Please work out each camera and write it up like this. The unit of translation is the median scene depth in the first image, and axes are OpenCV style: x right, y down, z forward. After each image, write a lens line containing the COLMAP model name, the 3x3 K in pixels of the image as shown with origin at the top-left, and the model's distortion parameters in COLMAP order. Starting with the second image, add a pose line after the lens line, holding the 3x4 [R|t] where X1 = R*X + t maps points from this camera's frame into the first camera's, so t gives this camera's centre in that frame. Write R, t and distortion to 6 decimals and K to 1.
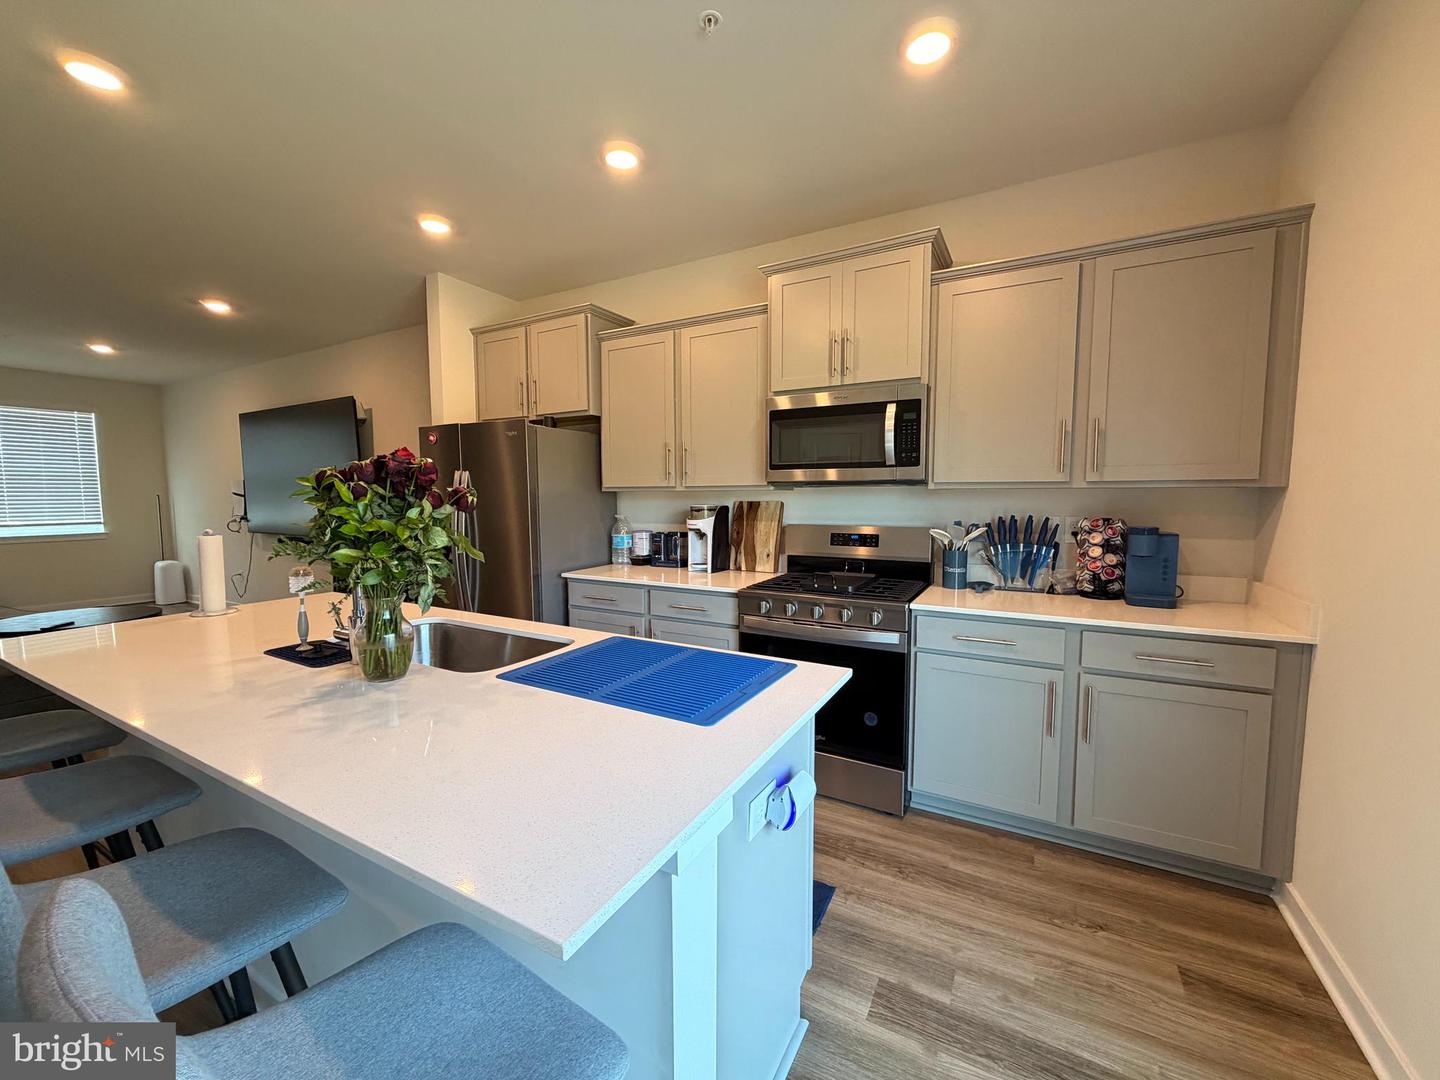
lens RADIAL K [[570.9, 0, 717.5], [0, 570.9, 540.1], [0, 0, 1]] dist [-0.000582, 0.000072]
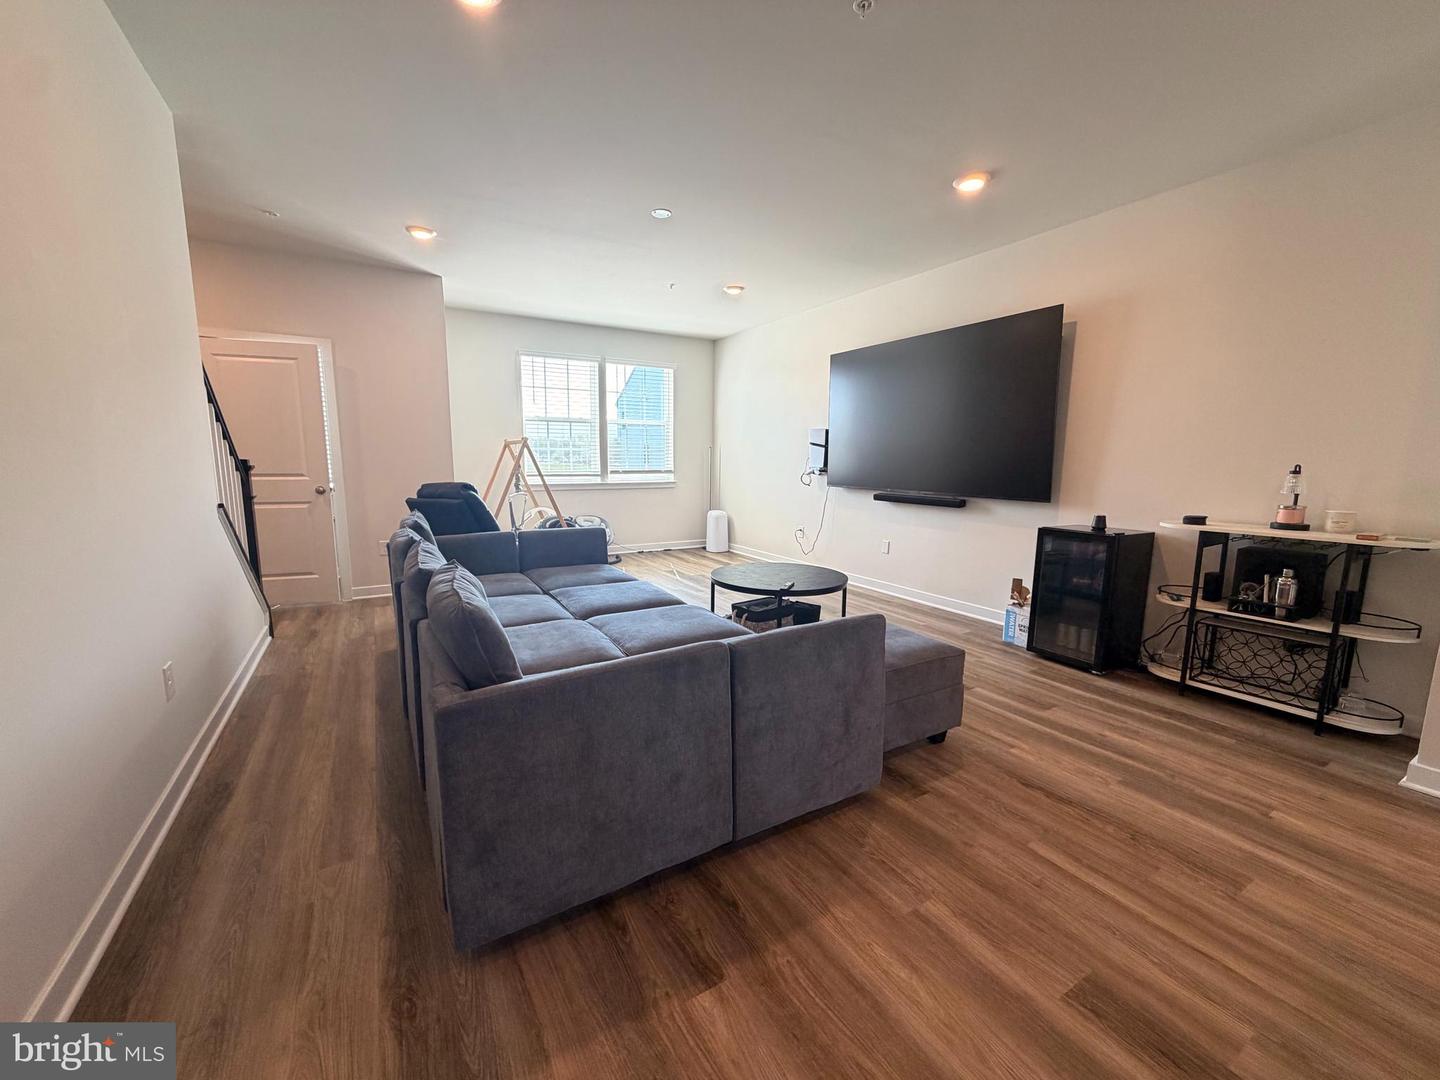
lens RADIAL K [[570.9, 0, 717.5], [0, 570.9, 540.1], [0, 0, 1]] dist [-0.000582, 0.000072]
pose [[0.866696, 0.080169, -0.492352, -1.036807], [-0.044911, 0.995533, 0.083044, 0.009208], [0.496810, -0.049861, 0.866426, 0.222979]]
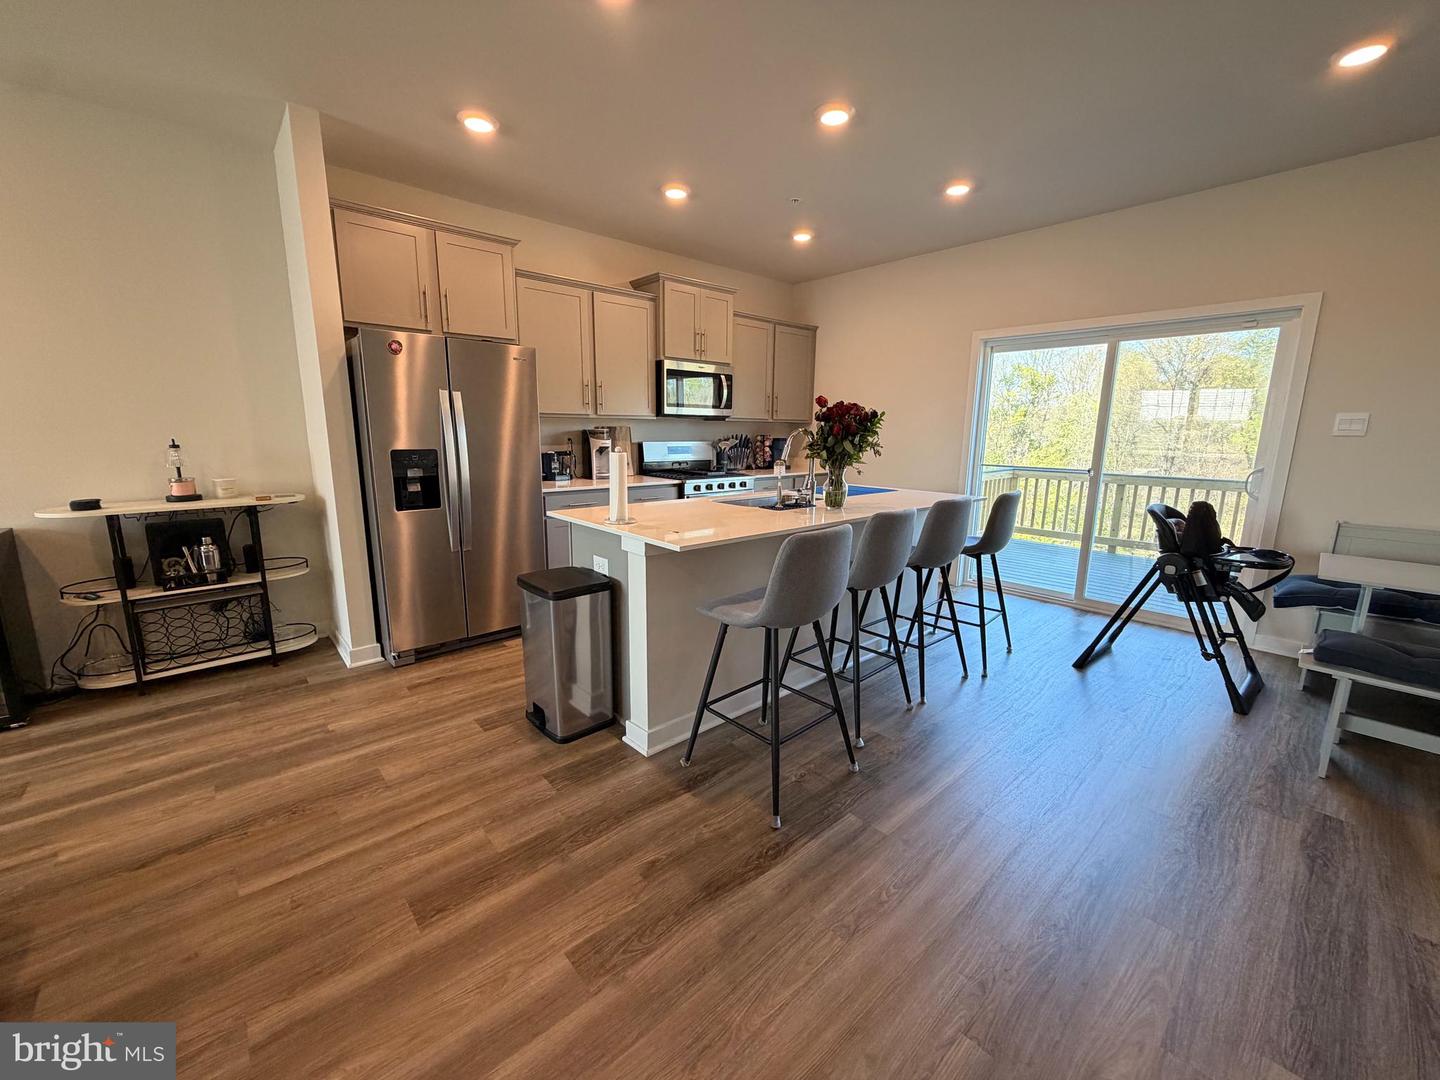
lens RADIAL K [[570.9, 0, 717.5], [0, 570.9, 540.1], [0, 0, 1]] dist [-0.000582, 0.000072]
pose [[0.332929, -0.175345, 0.926505, -1.213494], [0.058714, 0.984507, 0.165223, -0.006729], [-0.941122, -0.000609, 0.338067, 0.277634]]
